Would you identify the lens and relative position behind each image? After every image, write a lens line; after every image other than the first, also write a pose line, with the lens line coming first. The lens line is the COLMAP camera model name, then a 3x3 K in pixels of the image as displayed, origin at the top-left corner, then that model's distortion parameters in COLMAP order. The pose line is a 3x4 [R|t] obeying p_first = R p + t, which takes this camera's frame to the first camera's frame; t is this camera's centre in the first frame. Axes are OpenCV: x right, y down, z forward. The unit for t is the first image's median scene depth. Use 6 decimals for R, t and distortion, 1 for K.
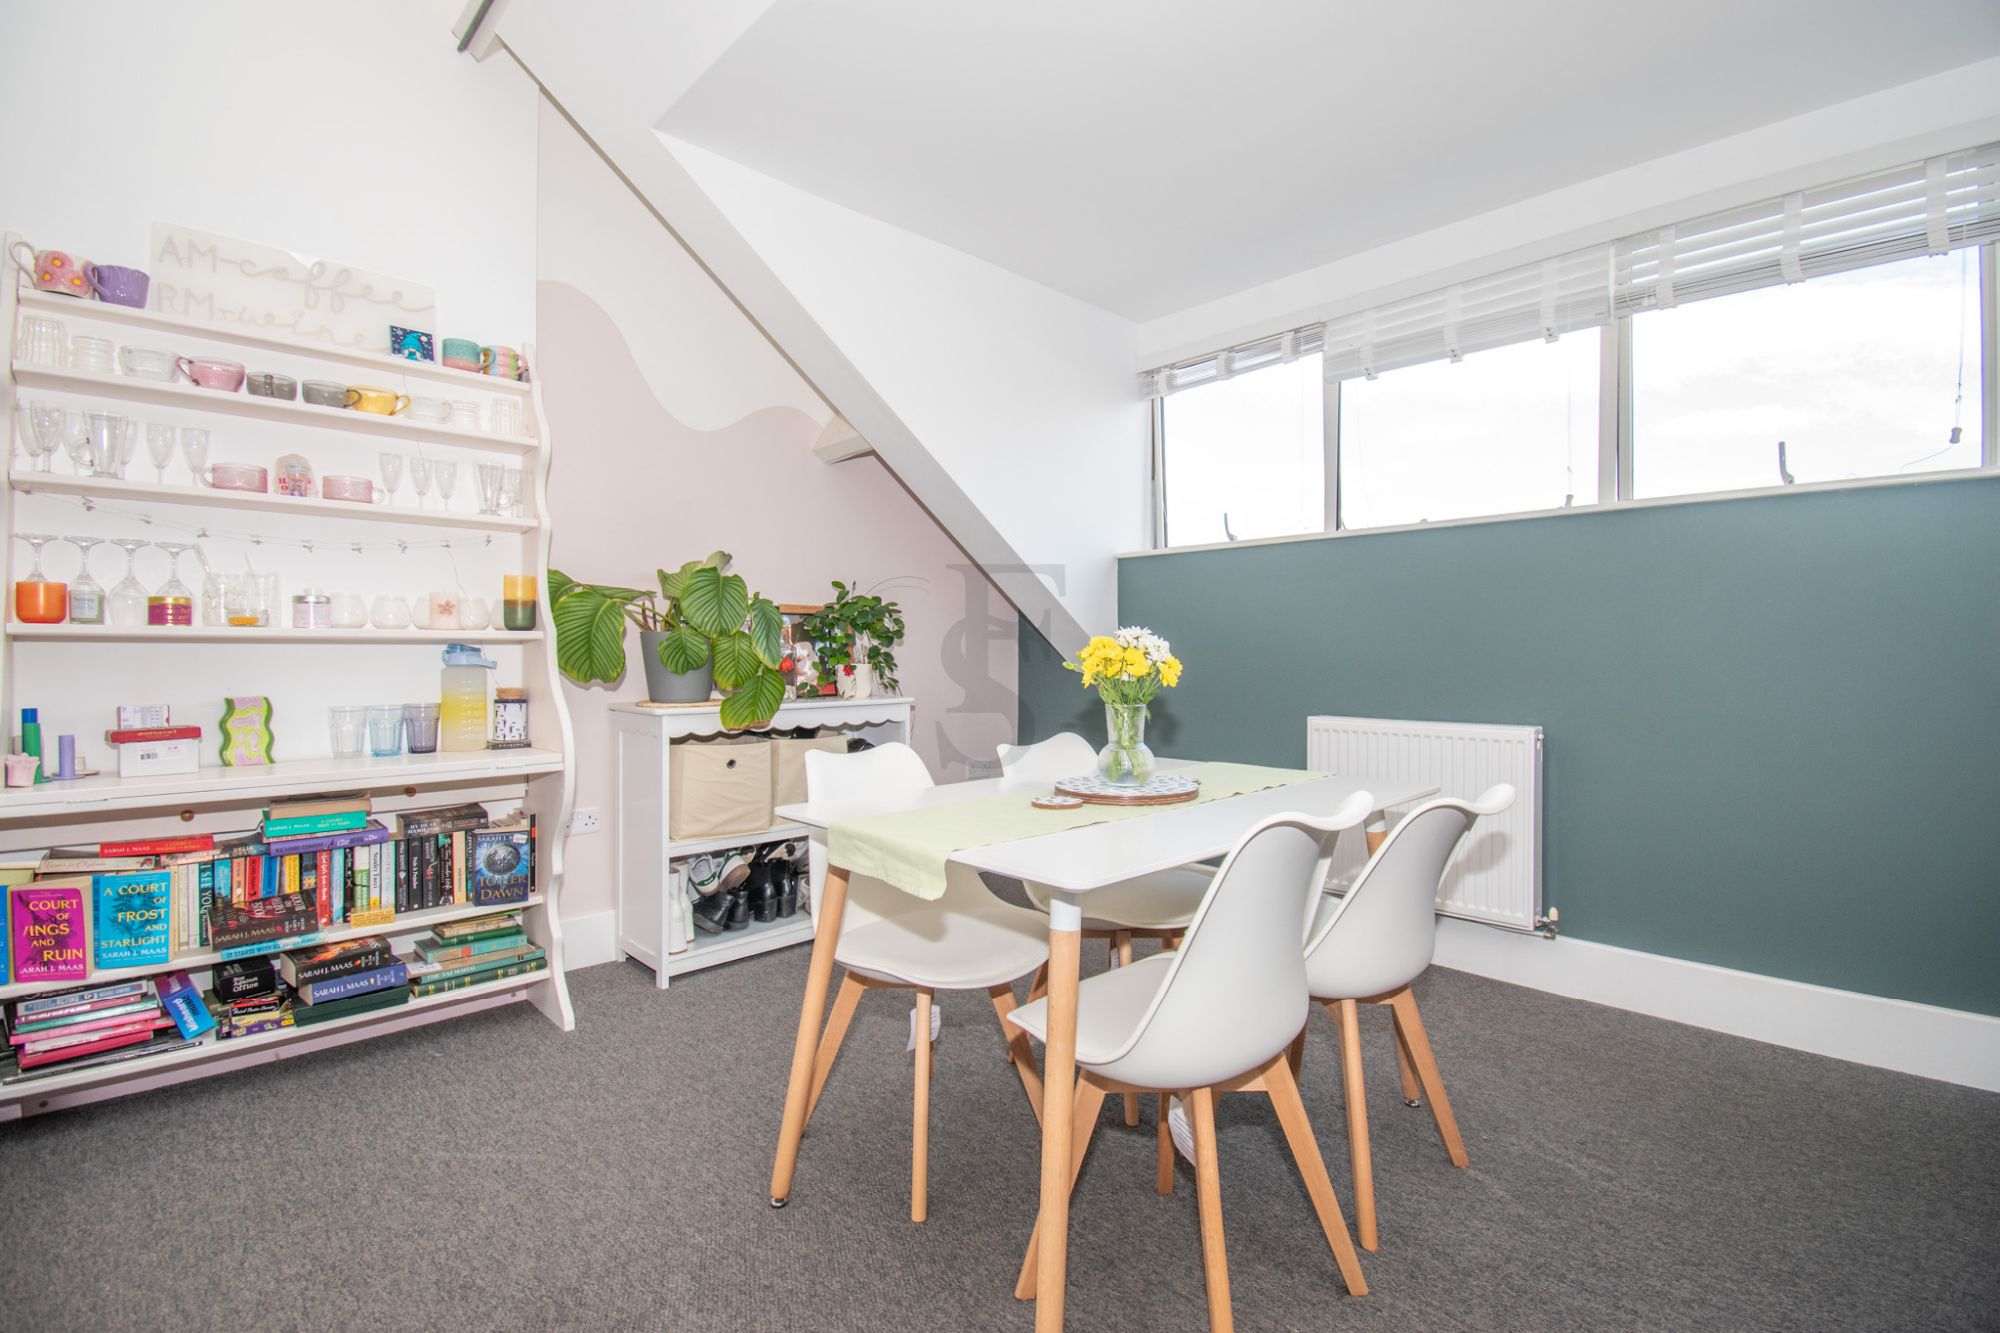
lens RADIAL K [[884.5, 0, 1007.4], [0, 884.5, 662.4], [0, 0, 1]] dist [0.016769, -0.023404]
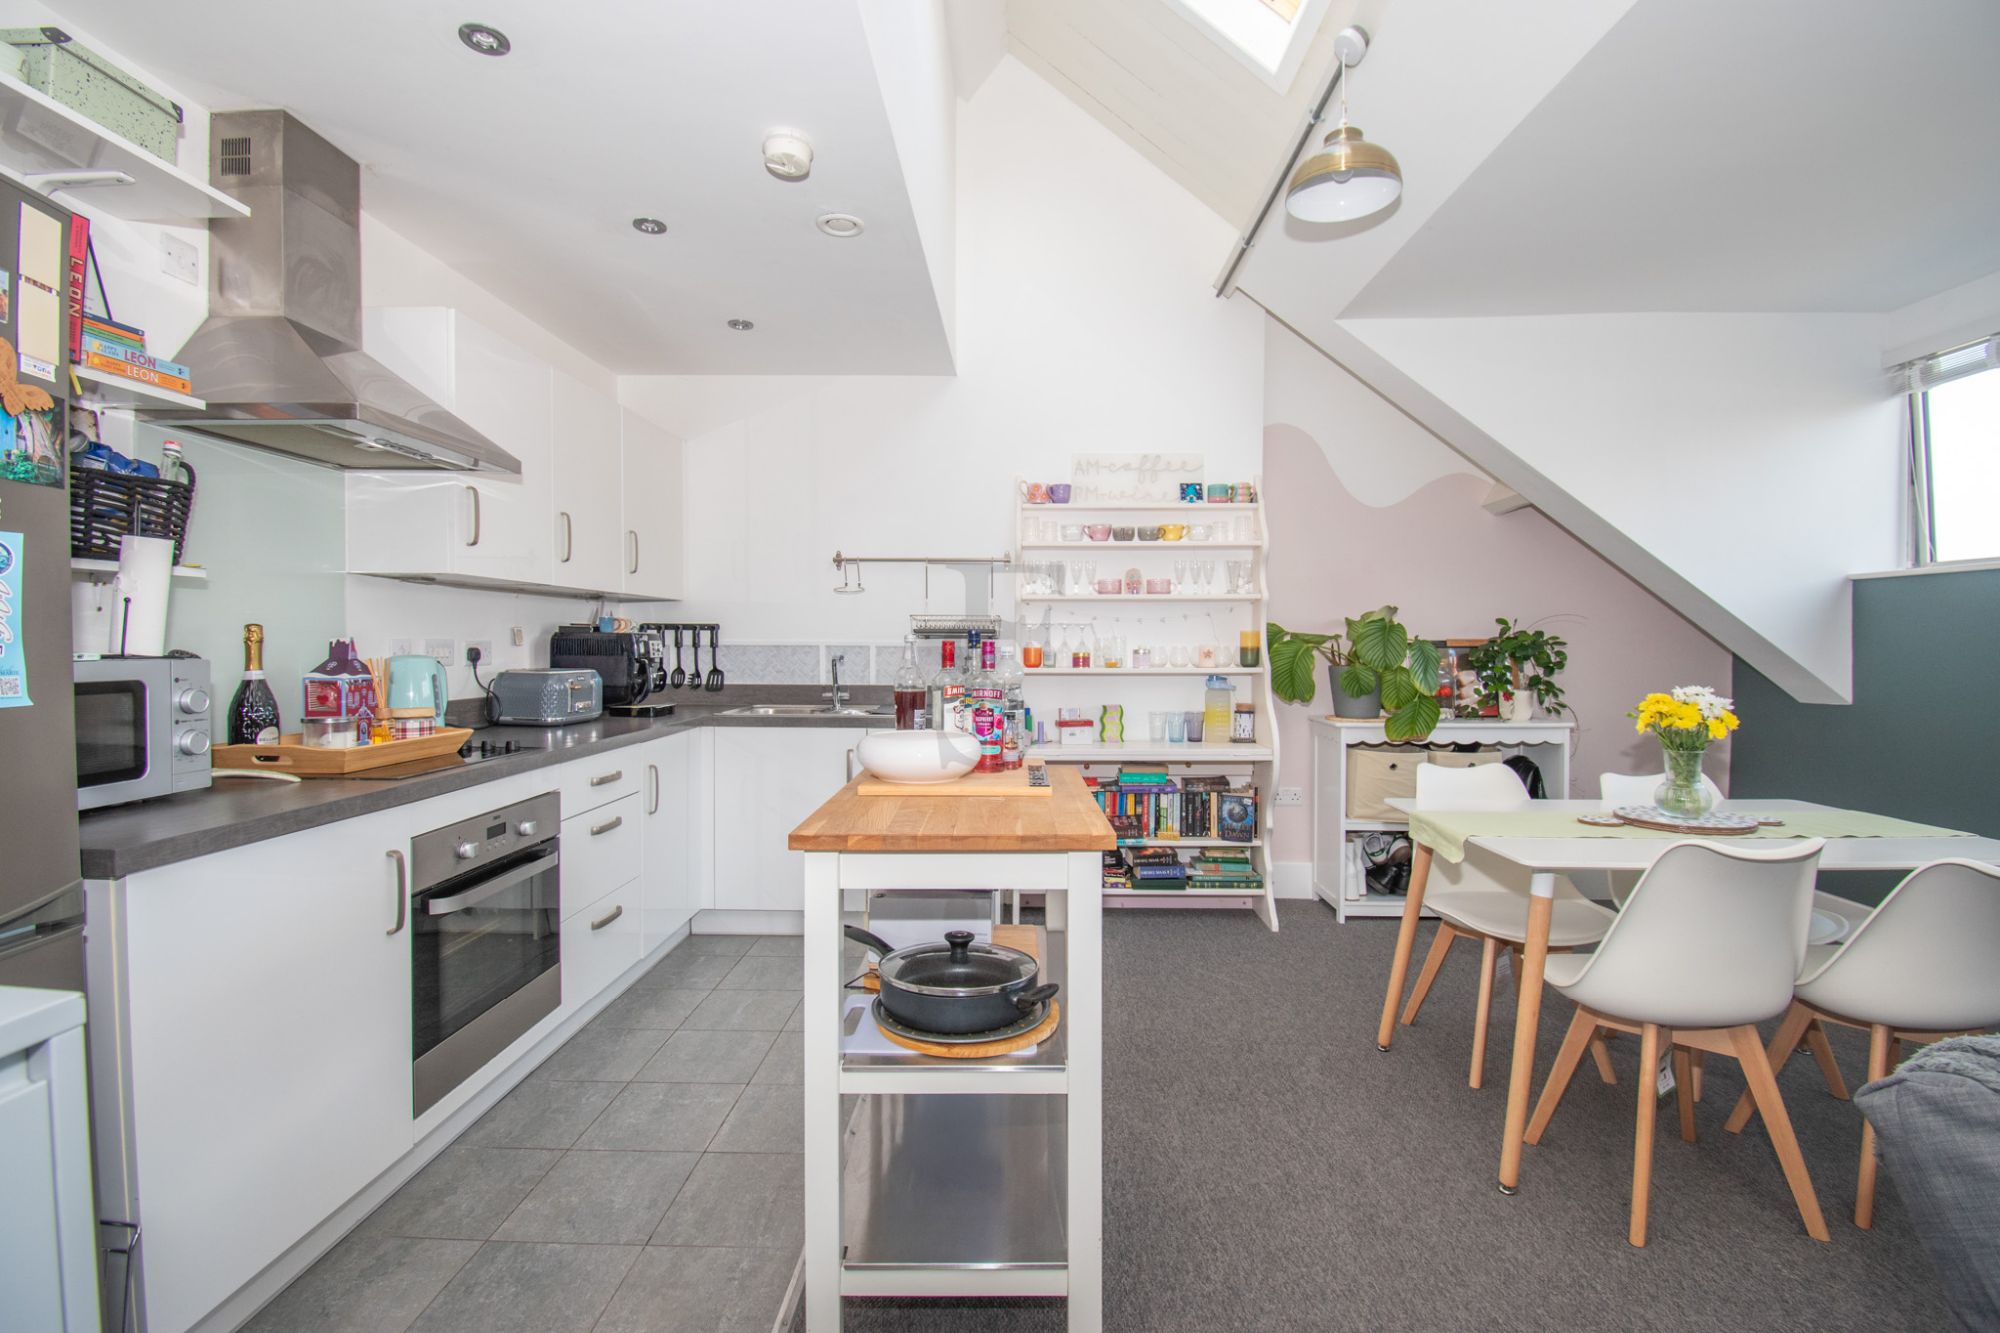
lens RADIAL K [[884.5, 0, 1007.4], [0, 884.5, 662.4], [0, 0, 1]] dist [0.016769, -0.023404]
pose [[0.696730, 0.012477, -0.717225, 0.272313], [-0.005673, 0.999913, 0.011883, -0.062547], [0.717311, -0.004210, 0.696740, -0.389777]]
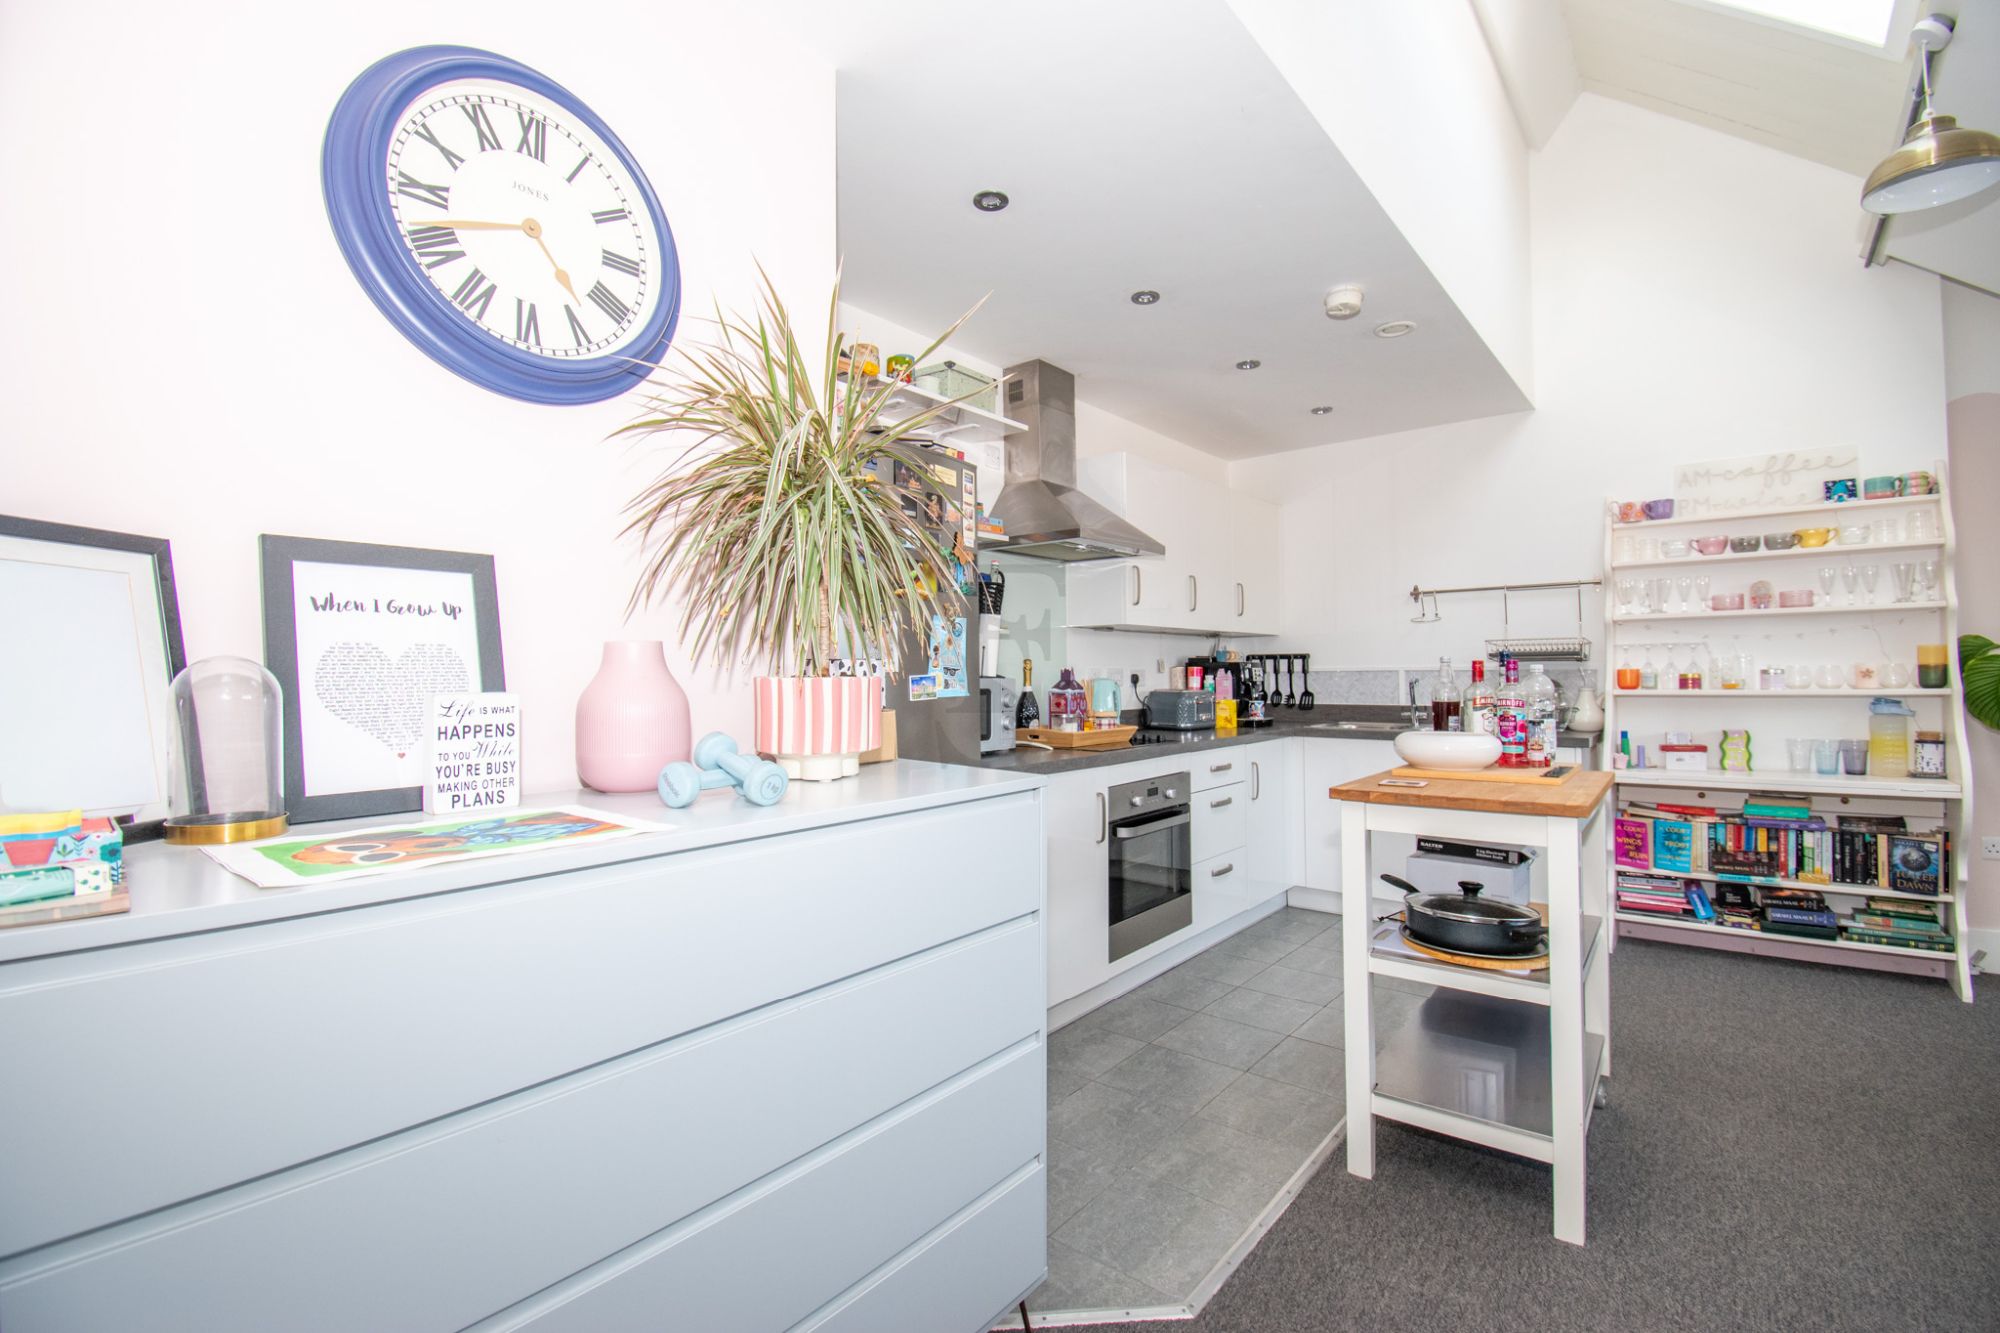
lens RADIAL K [[884.5, 0, 1007.4], [0, 884.5, 662.4], [0, 0, 1]] dist [0.016769, -0.023404]
pose [[0.103816, -0.023108, -0.994328, 0.611296], [0.000626, 0.999731, -0.023168, -0.046502], [0.994596, 0.001782, 0.103802, -0.501647]]
